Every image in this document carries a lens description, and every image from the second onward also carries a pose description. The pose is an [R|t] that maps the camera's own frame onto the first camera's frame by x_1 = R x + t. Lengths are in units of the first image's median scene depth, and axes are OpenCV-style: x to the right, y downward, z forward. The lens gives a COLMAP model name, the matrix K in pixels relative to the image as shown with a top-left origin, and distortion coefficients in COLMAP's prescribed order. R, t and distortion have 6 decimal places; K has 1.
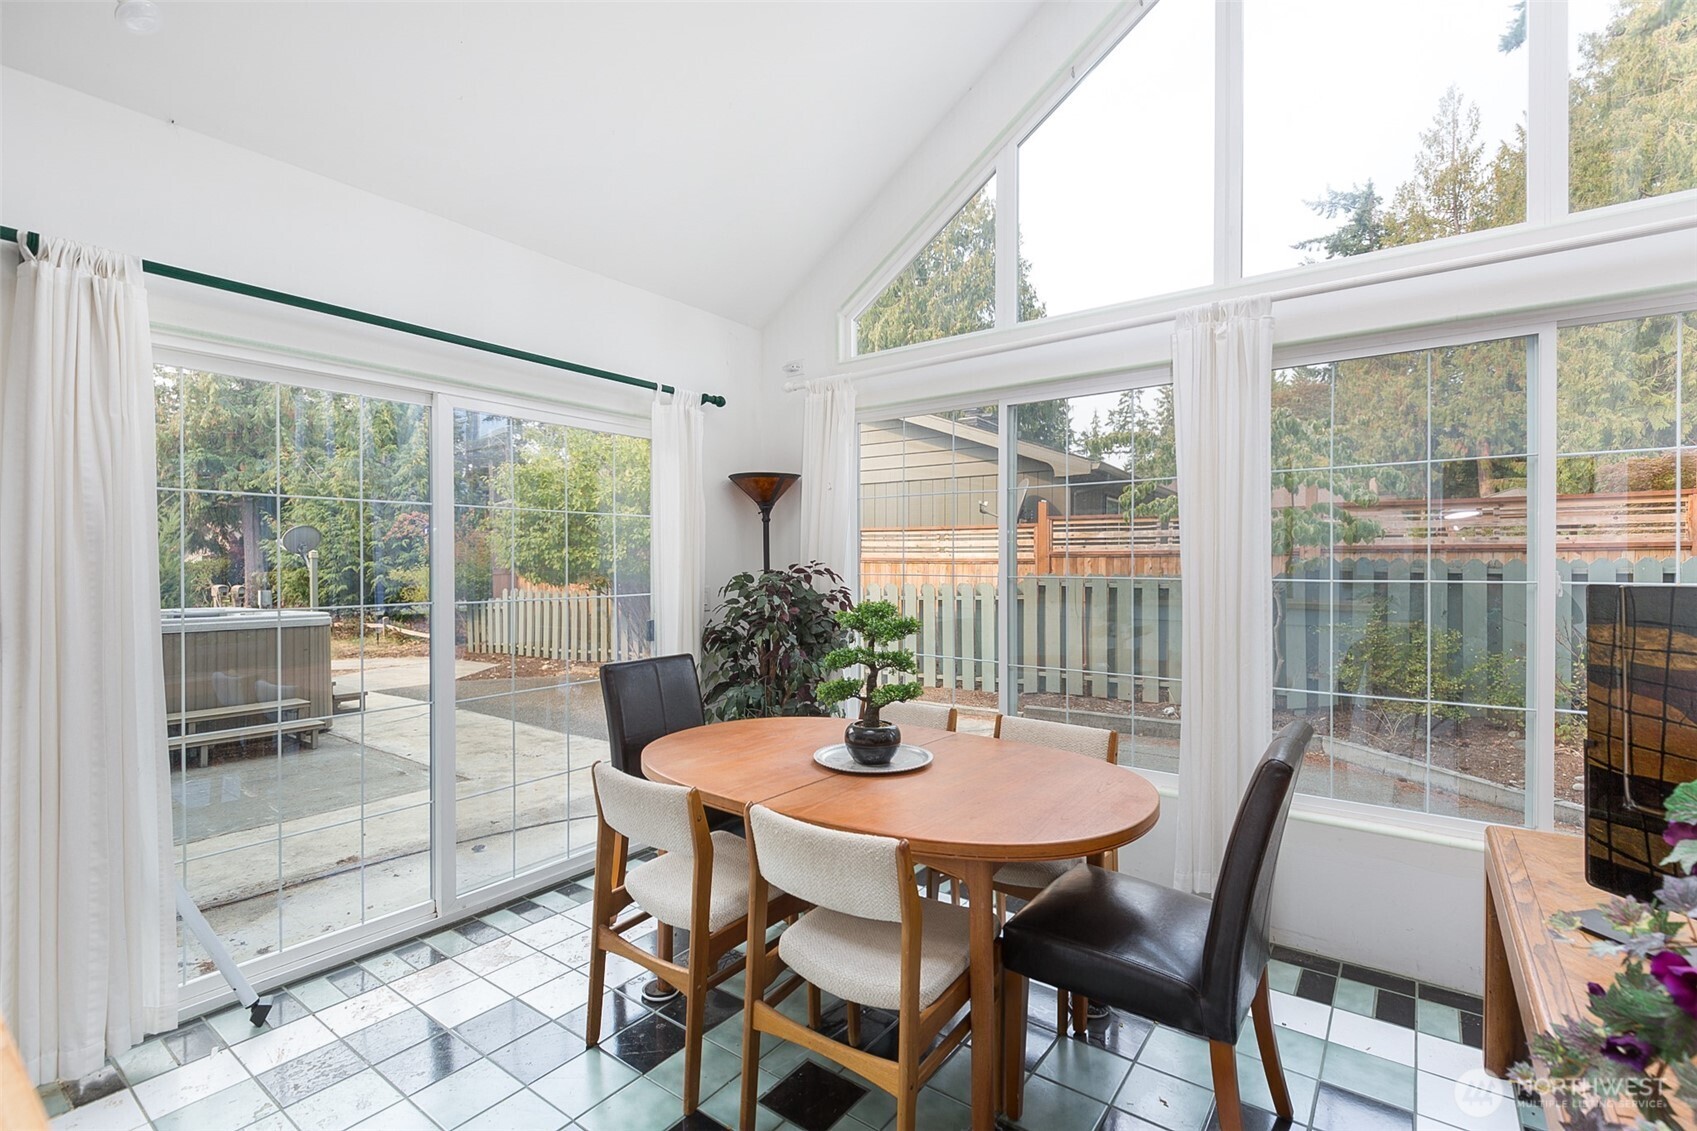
lens RADIAL K [[771.3, 0, 848.5], [0, 771.3, 565.5], [0, 0, 1]] dist [0.018411, -0.013462]
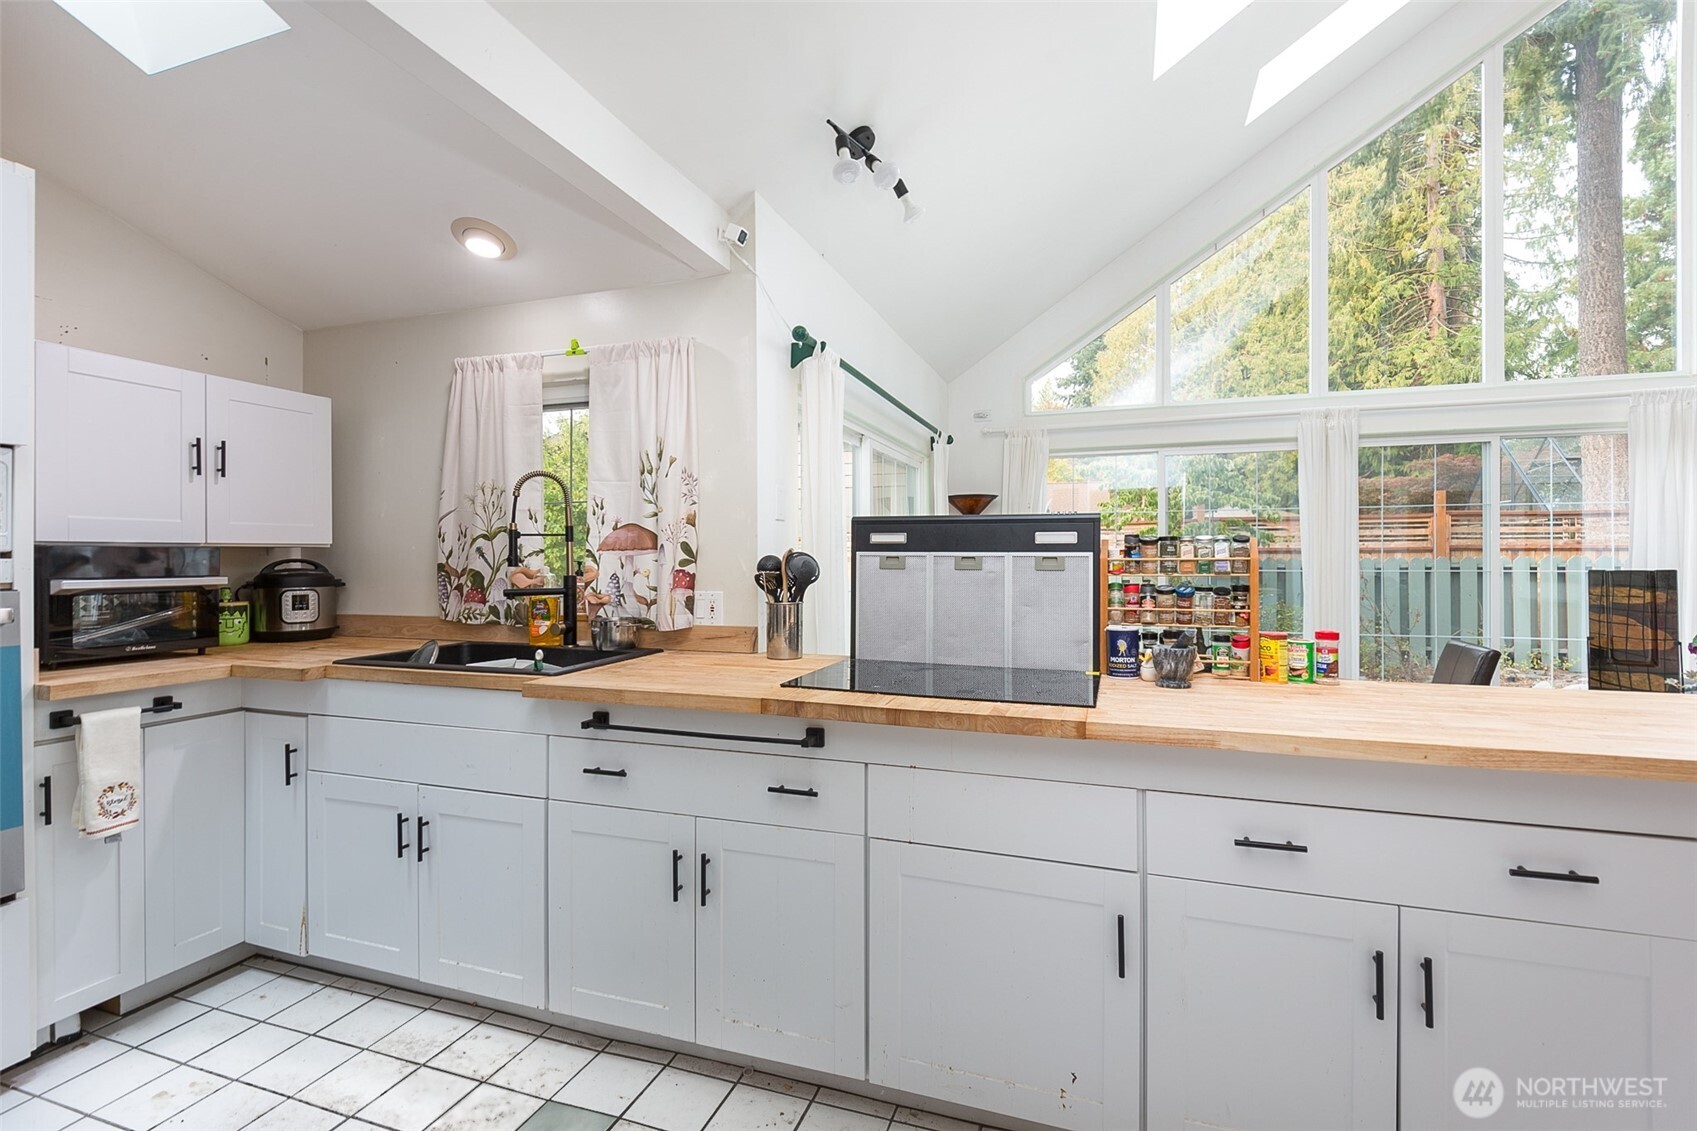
lens RADIAL K [[781.3, 0, 851.1], [0, 781.3, 549.5], [0, 0, 1]] dist [-0.003826, 0.000555]
pose [[0.954002, 0.003632, 0.299778, -0.807227], [0.001656, 0.999848, -0.017384, -0.000052], [-0.299795, 0.017081, 0.953851, -0.247276]]
